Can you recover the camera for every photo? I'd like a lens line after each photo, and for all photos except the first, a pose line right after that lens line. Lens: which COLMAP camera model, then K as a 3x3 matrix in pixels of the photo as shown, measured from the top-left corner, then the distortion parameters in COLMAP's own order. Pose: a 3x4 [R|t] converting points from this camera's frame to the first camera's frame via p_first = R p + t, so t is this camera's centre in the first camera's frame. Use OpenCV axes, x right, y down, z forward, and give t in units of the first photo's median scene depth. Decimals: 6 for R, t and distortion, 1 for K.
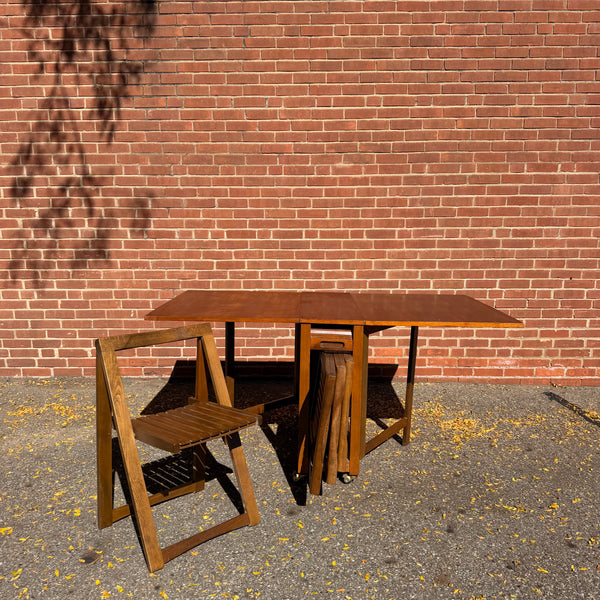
lens RADIAL K [[560.0, 0, 300.0], [0, 560.0, 300.0], [0, 0, 1]] dist [0.162005, -0.356218]
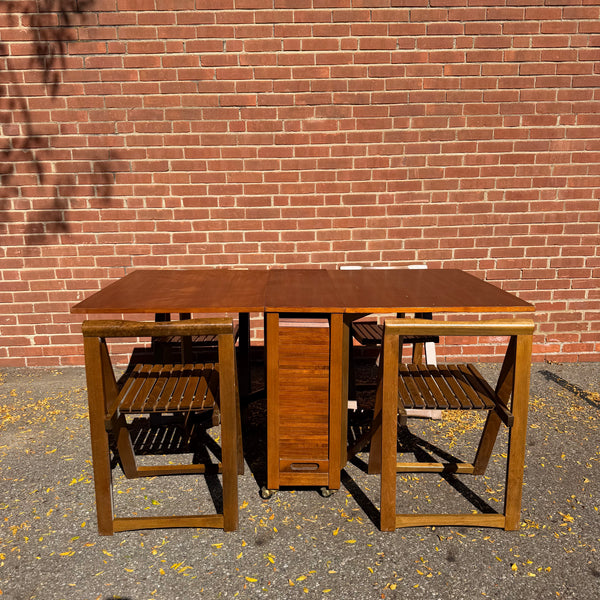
lens RADIAL K [[558.6, 0, 298.4], [0, 558.6, 301.4], [0, 0, 1]] dist [0.170949, -0.384489]
pose [[0.998965, -0.023836, 0.038750, 0.009610], [0.021395, 0.997831, 0.062253, -0.014601], [-0.040150, -0.061360, 0.997308, 0.113157]]
